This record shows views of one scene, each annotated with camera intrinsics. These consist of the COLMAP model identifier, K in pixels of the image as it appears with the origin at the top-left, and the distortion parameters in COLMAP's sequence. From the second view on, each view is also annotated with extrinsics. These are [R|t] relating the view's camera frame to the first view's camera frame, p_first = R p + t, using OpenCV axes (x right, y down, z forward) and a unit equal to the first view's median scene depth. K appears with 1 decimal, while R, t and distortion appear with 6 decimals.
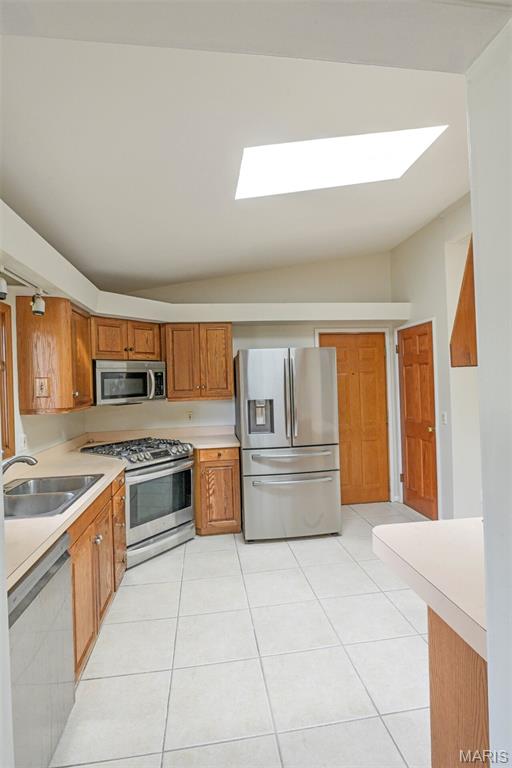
lens RADIAL K [[387.1, 0, 256.0], [0, 387.1, 384.0], [0, 0, 1]] dist [0.000897, 0.000023]
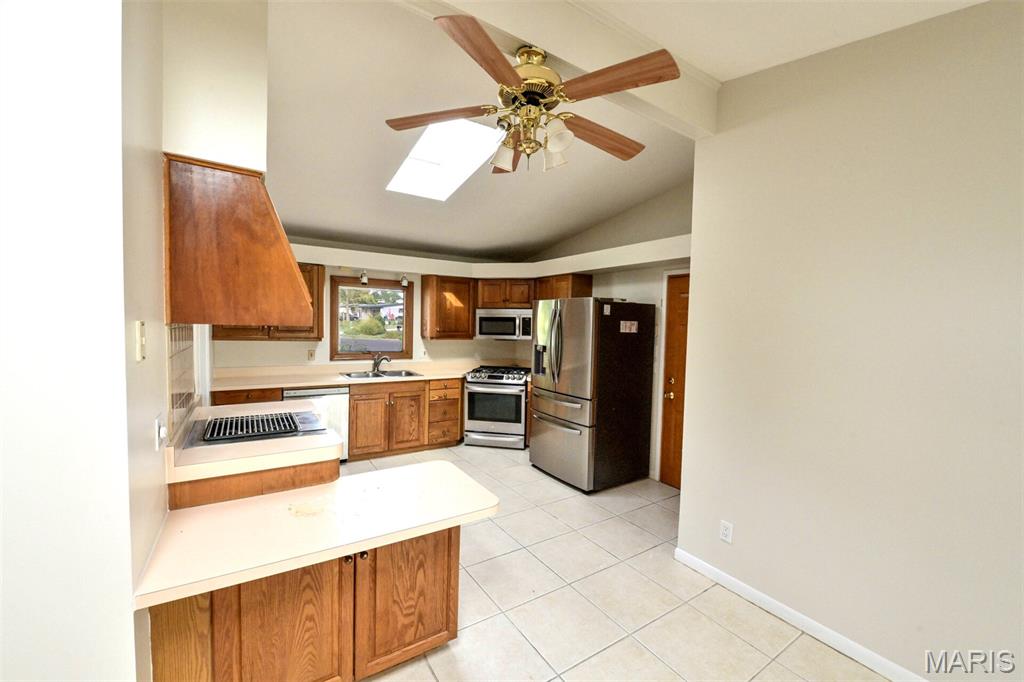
lens RADIAL K [[410.8, 0, 509.1], [0, 410.8, 340.4], [0, 0, 1]] dist [-0.001535, -0.000118]
pose [[0.427765, 0.080009, -0.900342, 1.028718], [-0.041356, 0.996764, 0.068928, -0.050554], [0.902943, 0.007749, 0.429690, 0.390934]]
